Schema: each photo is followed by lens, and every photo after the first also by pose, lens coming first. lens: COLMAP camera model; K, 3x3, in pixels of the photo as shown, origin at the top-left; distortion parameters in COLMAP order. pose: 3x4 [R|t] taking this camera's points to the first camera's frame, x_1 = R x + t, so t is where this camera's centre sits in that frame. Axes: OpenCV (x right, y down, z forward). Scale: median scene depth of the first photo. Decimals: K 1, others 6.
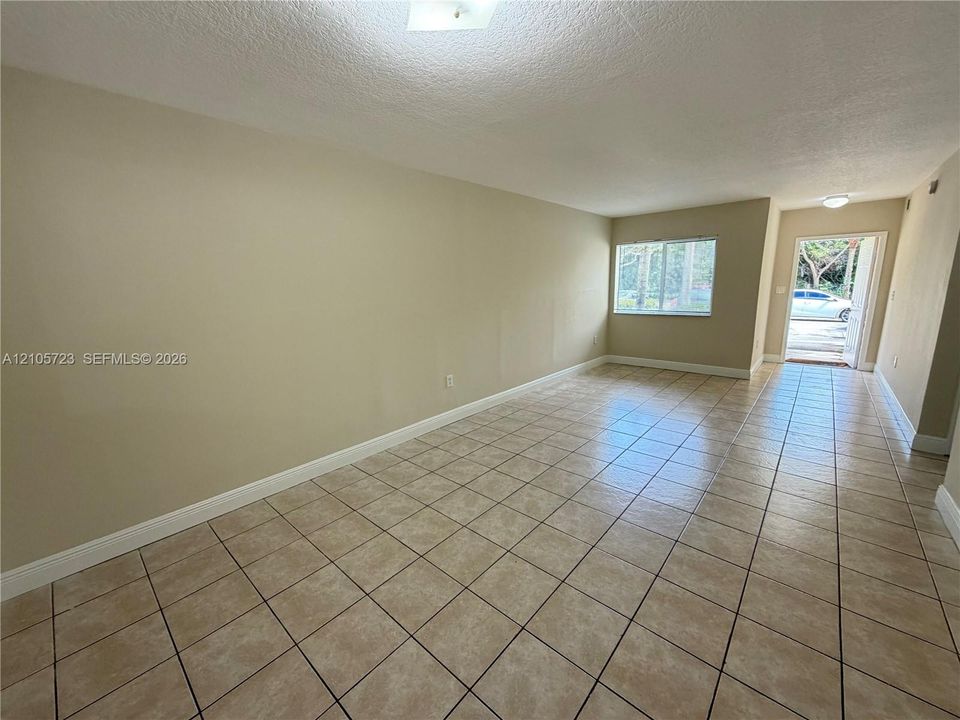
lens RADIAL K [[382.6, 0, 477.8], [0, 382.6, 358.7], [0, 0, 1]] dist [-0.000178, -0.000163]
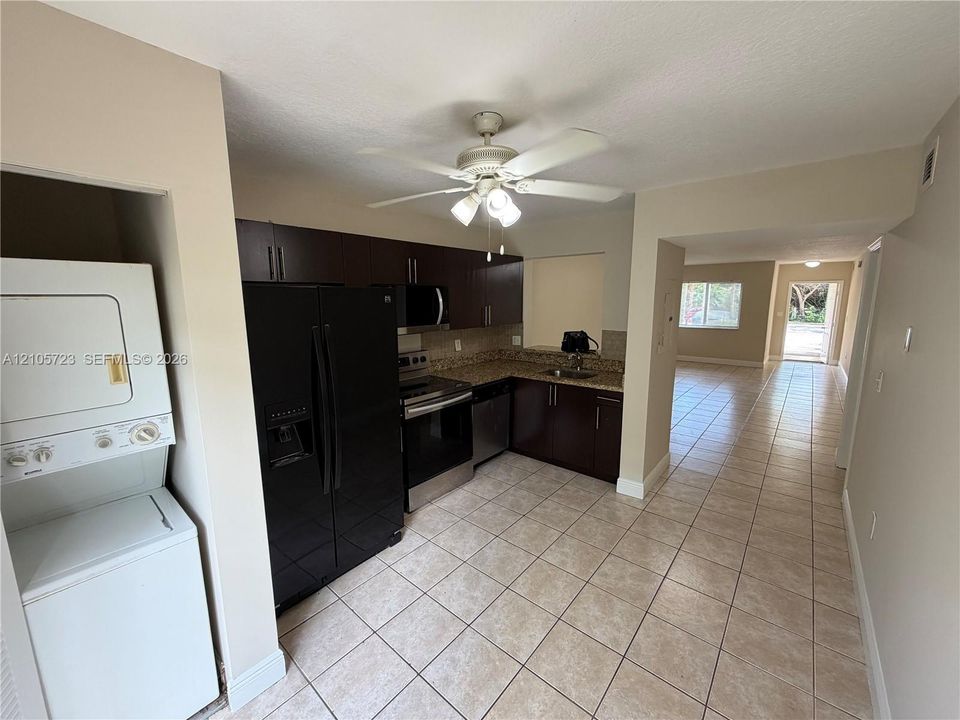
lens RADIAL K [[382.6, 0, 477.8], [0, 382.6, 358.7], [0, 0, 1]] dist [-0.000178, -0.000163]
pose [[0.999652, 0.017654, 0.019625, -0.493904], [-0.016867, 0.999075, -0.039551, 0.090351], [-0.020305, 0.039206, 0.999025, -0.557230]]
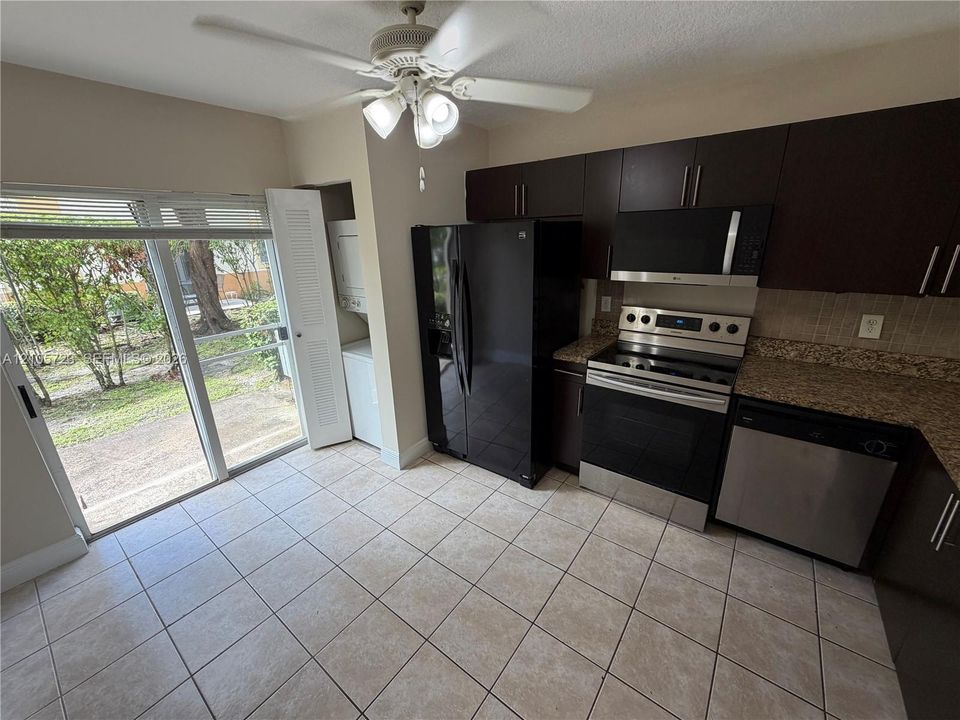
lens RADIAL K [[382.6, 0, 477.8], [0, 382.6, 358.7], [0, 0, 1]] dist [-0.000178, -0.000163]
pose [[0.072163, 0.336981, -0.938742, -0.216047], [-0.171556, 0.931362, 0.321144, 0.016478], [0.982528, 0.137872, 0.125021, -0.241049]]
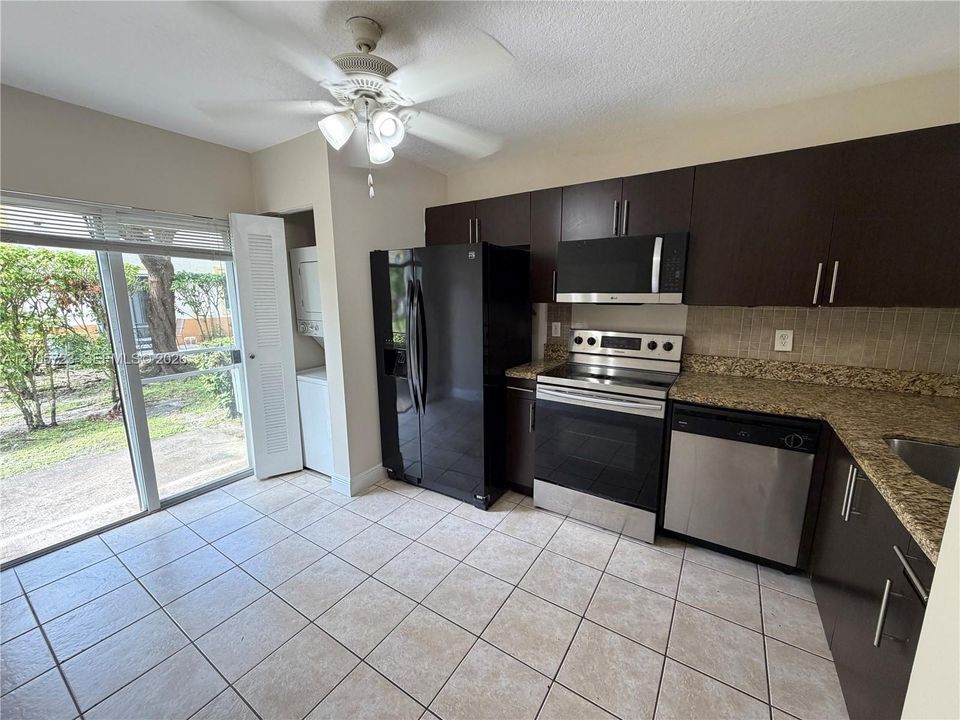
lens RADIAL K [[382.6, 0, 477.8], [0, 382.6, 358.7], [0, 0, 1]] dist [-0.000178, -0.000163]
pose [[0.143383, 0.198808, -0.969493, -0.192301], [-0.191919, 0.966604, 0.169832, 0.050067], [0.970880, 0.161713, 0.176750, -0.217480]]
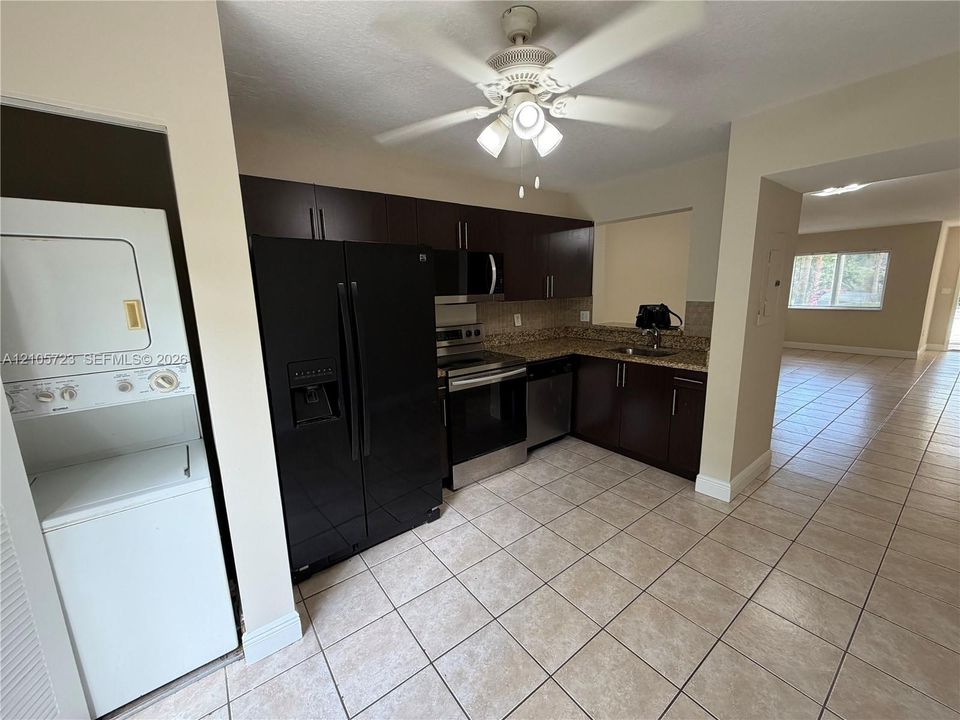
lens RADIAL K [[382.6, 0, 477.8], [0, 382.6, 358.7], [0, 0, 1]] dist [-0.000178, -0.000163]
pose [[0.980503, 0.040325, -0.192323, -0.455912], [-0.041910, 0.999113, -0.004178, 0.109913], [0.191984, 0.012156, 0.981323, -0.511282]]
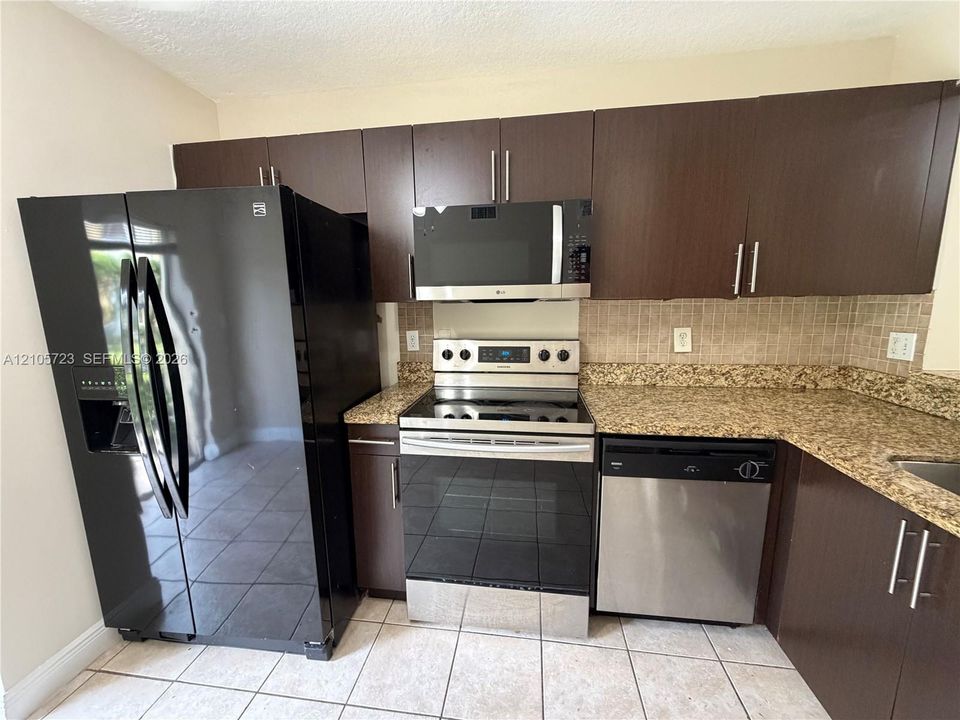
lens RADIAL K [[382.6, 0, 477.8], [0, 382.6, 358.7], [0, 0, 1]] dist [-0.000178, -0.000163]
pose [[0.551190, 0.150034, -0.820780, -0.344760], [-0.162957, 0.984114, 0.070458, 0.059974], [0.818312, 0.094917, 0.566883, -0.185488]]
